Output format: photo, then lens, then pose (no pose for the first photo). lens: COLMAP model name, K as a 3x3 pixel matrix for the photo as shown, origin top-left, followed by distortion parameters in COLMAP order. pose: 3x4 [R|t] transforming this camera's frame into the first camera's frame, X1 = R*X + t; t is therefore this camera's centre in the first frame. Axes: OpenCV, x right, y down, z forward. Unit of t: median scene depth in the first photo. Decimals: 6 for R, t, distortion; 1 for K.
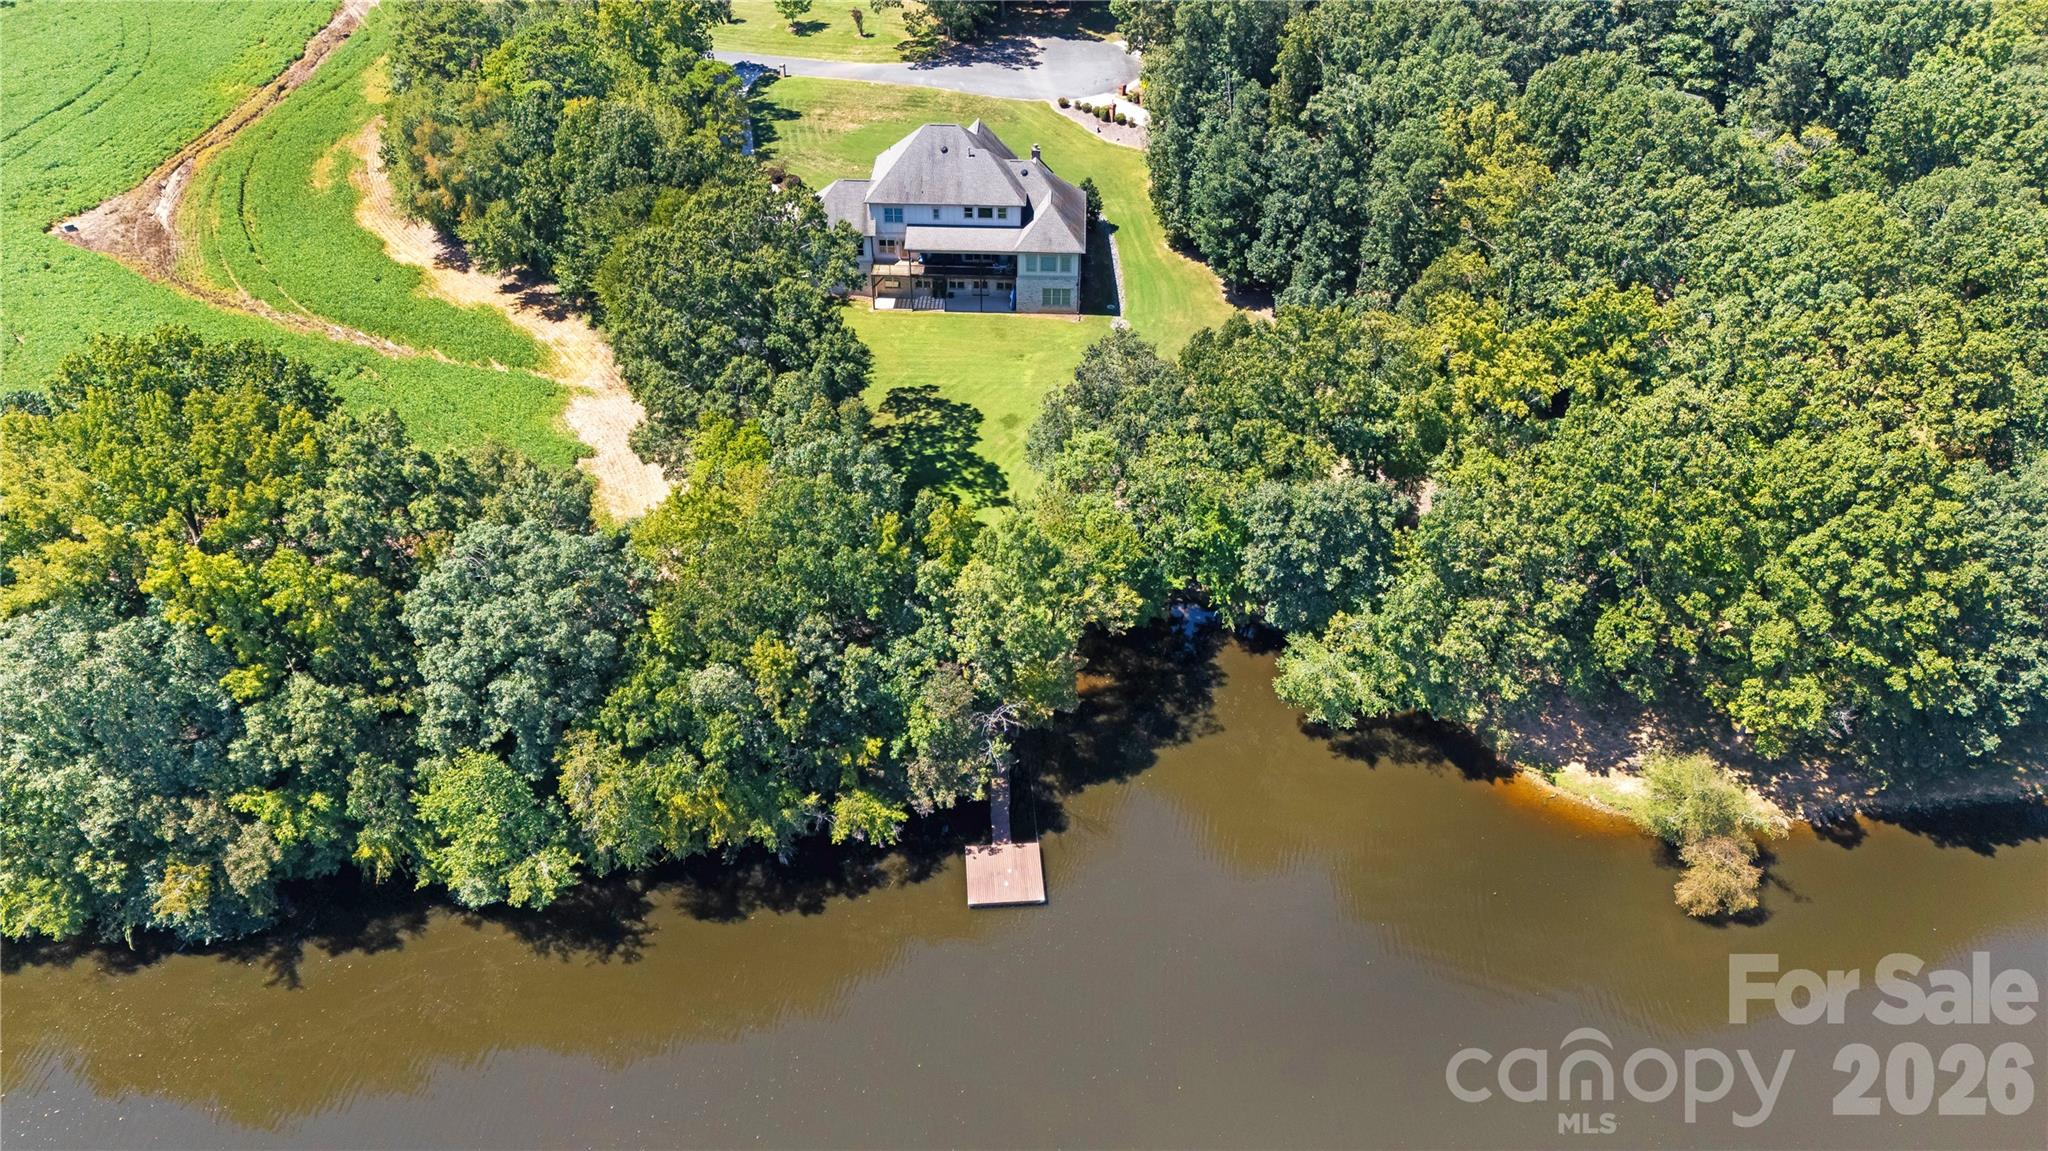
lens RADIAL K [[1502.7, 0, 1024.0], [0, 1502.7, 575.5], [0, 0, 1]] dist [0.075341, -0.103068]
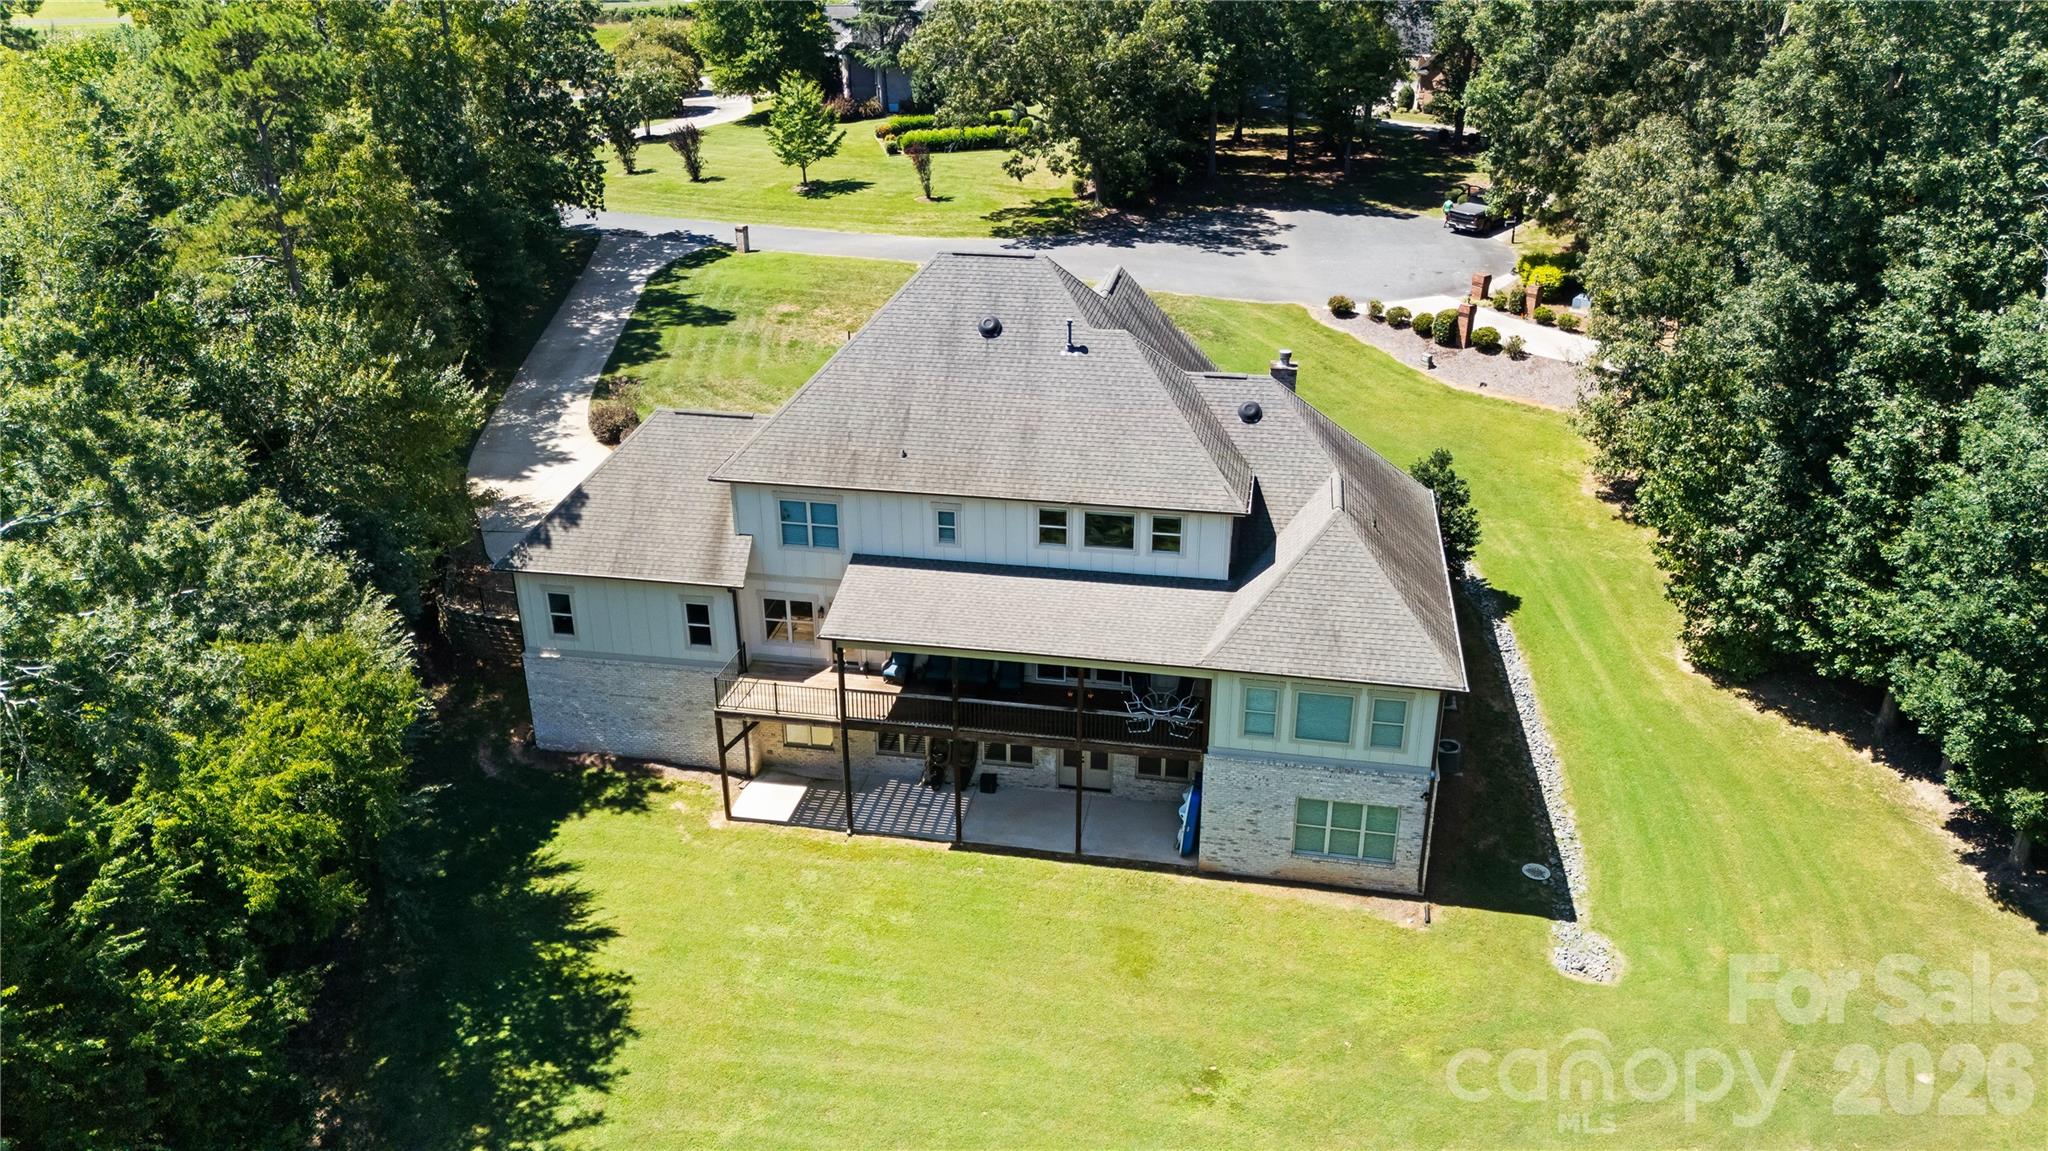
lens RADIAL K [[1502.7, 0, 1024.0], [0, 1502.7, 575.5], [0, 0, 1]] dist [0.075341, -0.103068]
pose [[0.990334, 0.056204, -0.126809, -0.004529], [-0.083316, 0.971964, -0.219875, -0.163144], [0.110895, 0.228315, 0.967251, 0.704033]]
